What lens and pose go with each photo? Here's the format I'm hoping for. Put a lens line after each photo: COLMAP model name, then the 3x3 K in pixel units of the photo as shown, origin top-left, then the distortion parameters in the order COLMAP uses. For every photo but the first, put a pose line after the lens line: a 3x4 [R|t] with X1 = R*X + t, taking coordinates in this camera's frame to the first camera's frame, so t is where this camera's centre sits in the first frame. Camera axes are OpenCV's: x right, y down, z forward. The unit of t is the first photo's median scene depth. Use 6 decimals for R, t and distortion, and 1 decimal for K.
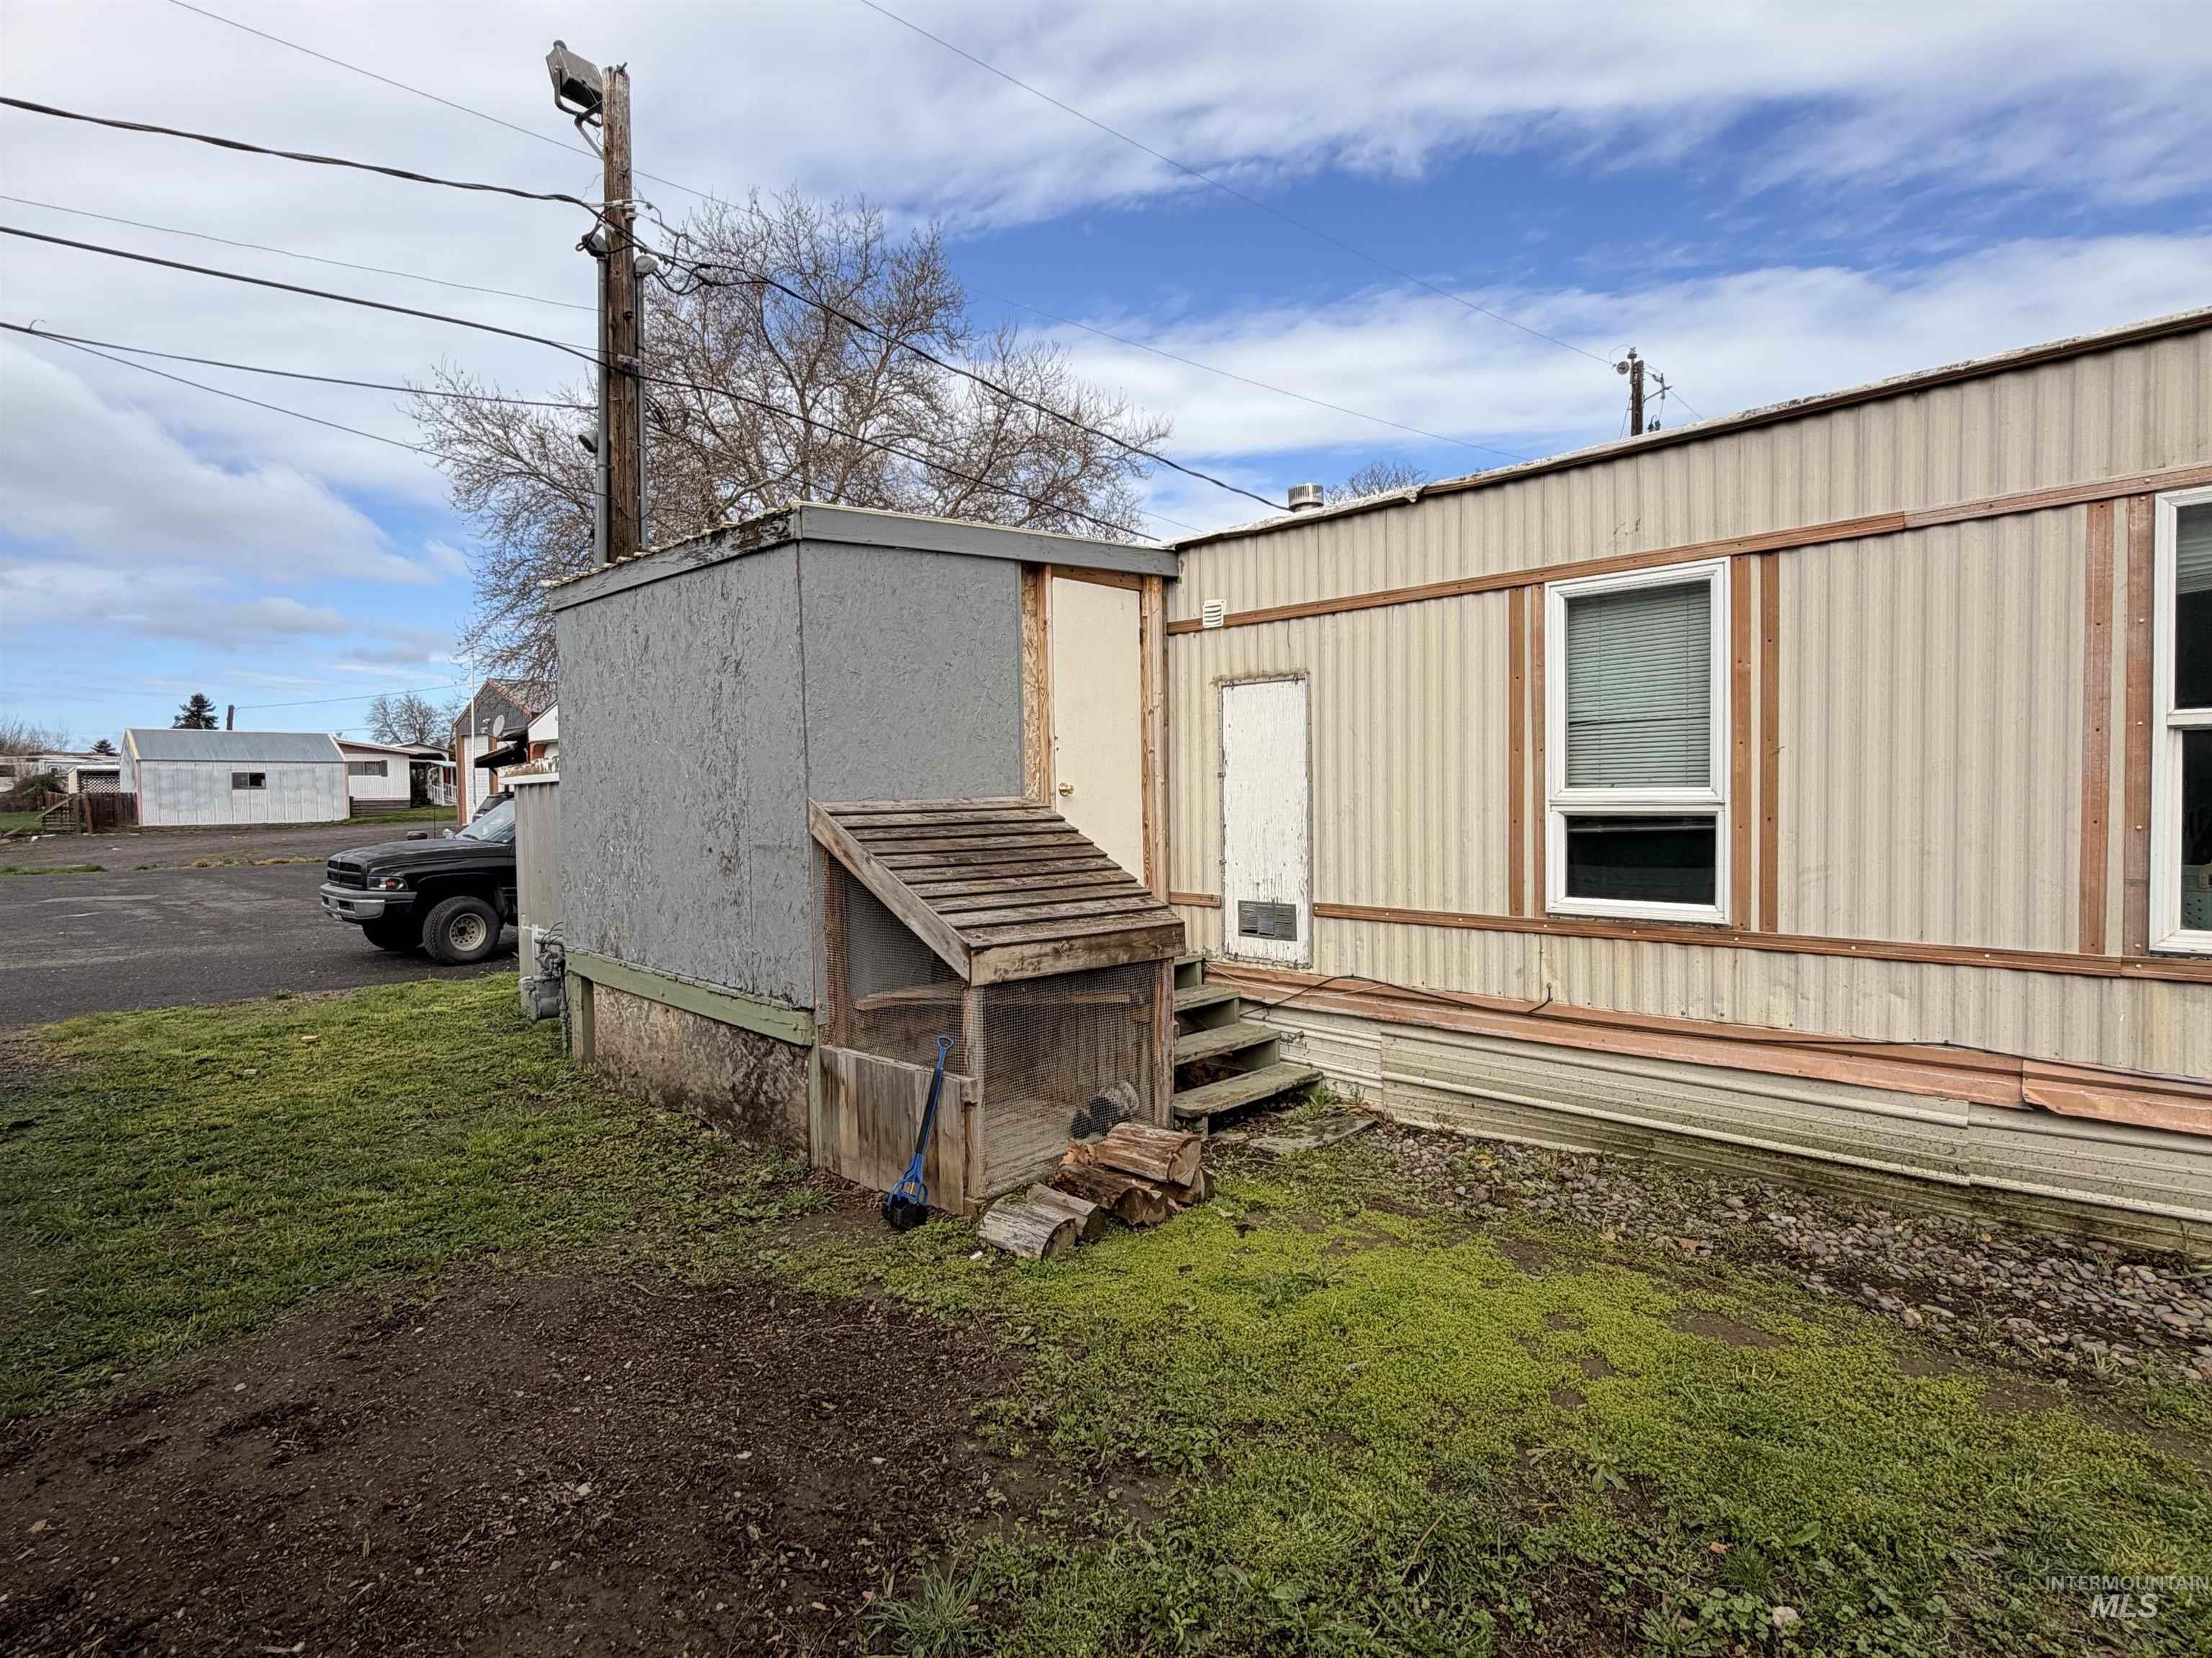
lens RADIAL K [[1178.2, 0, 1114.3], [0, 1178.2, 825.8], [0, 0, 1]] dist [0.004729, -0.001065]
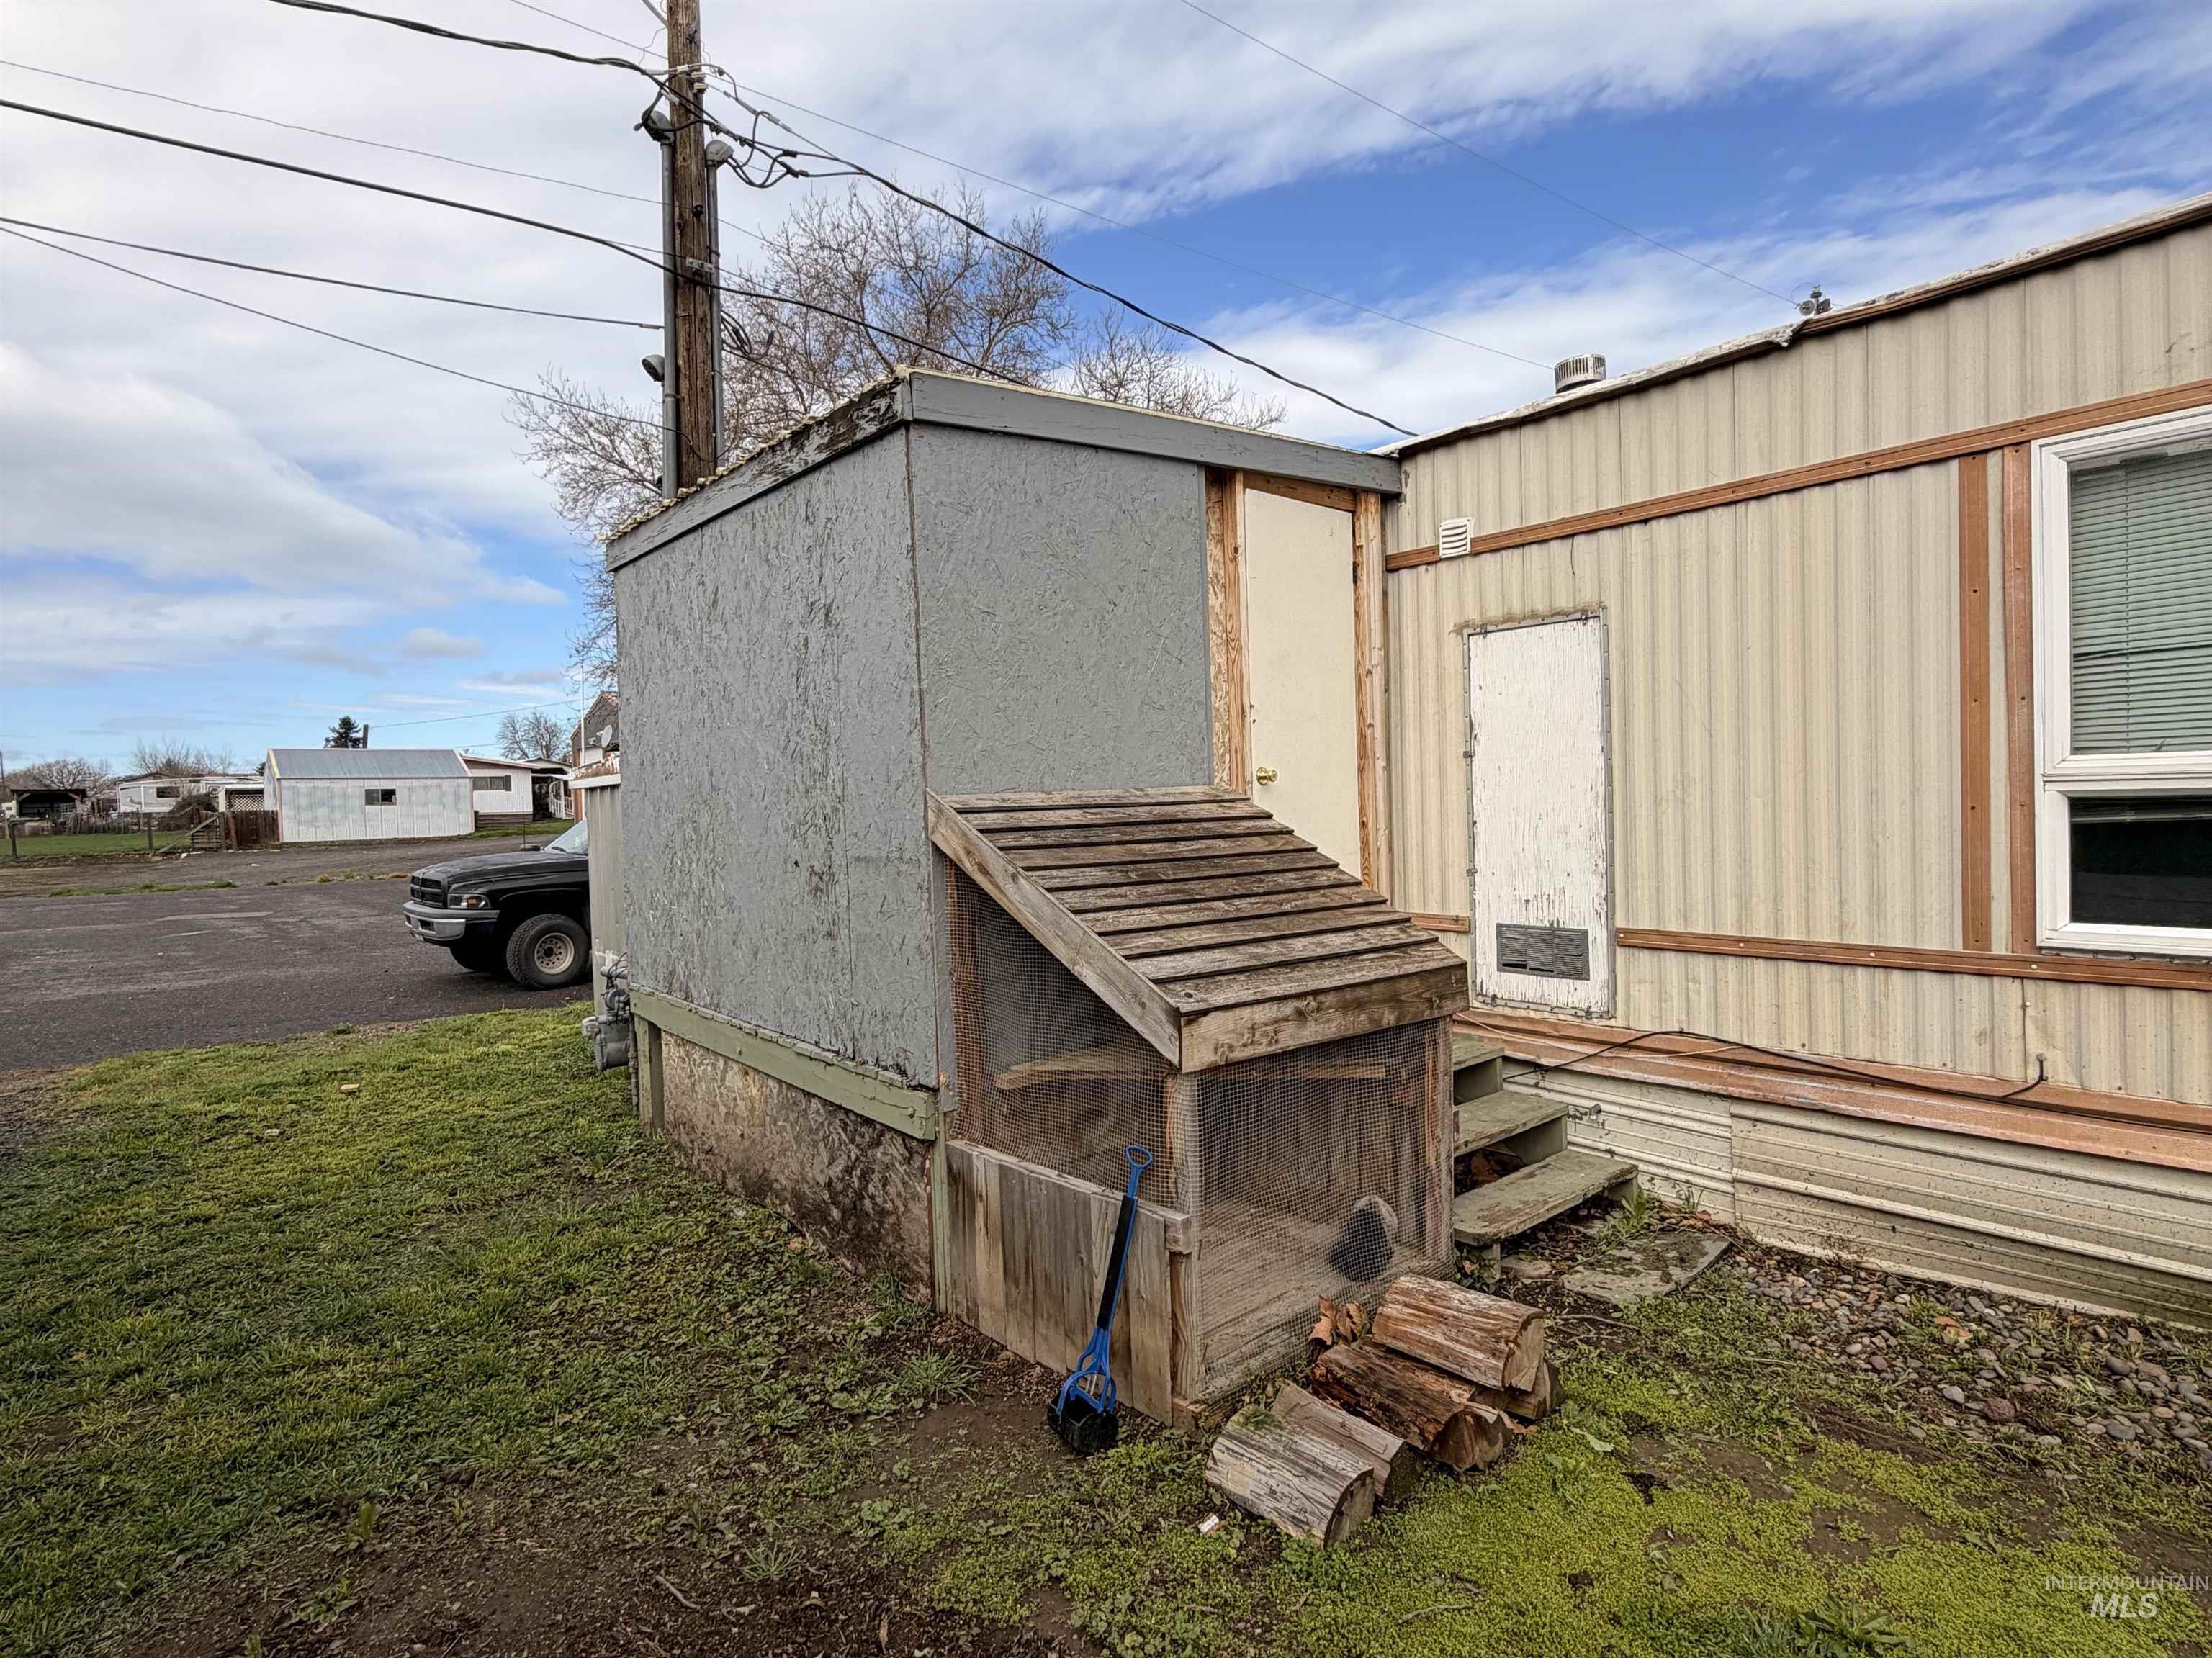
lens RADIAL K [[1165.9, 0, 1119.0], [0, 1165.9, 822.7], [0, 0, 1]] dist [0.001850, 0.000510]
pose [[0.996707, -0.013921, -0.079887, -0.079794], [0.013383, 0.999884, -0.007264, 0.002645], [0.079979, 0.006171, 0.996777, 0.281364]]
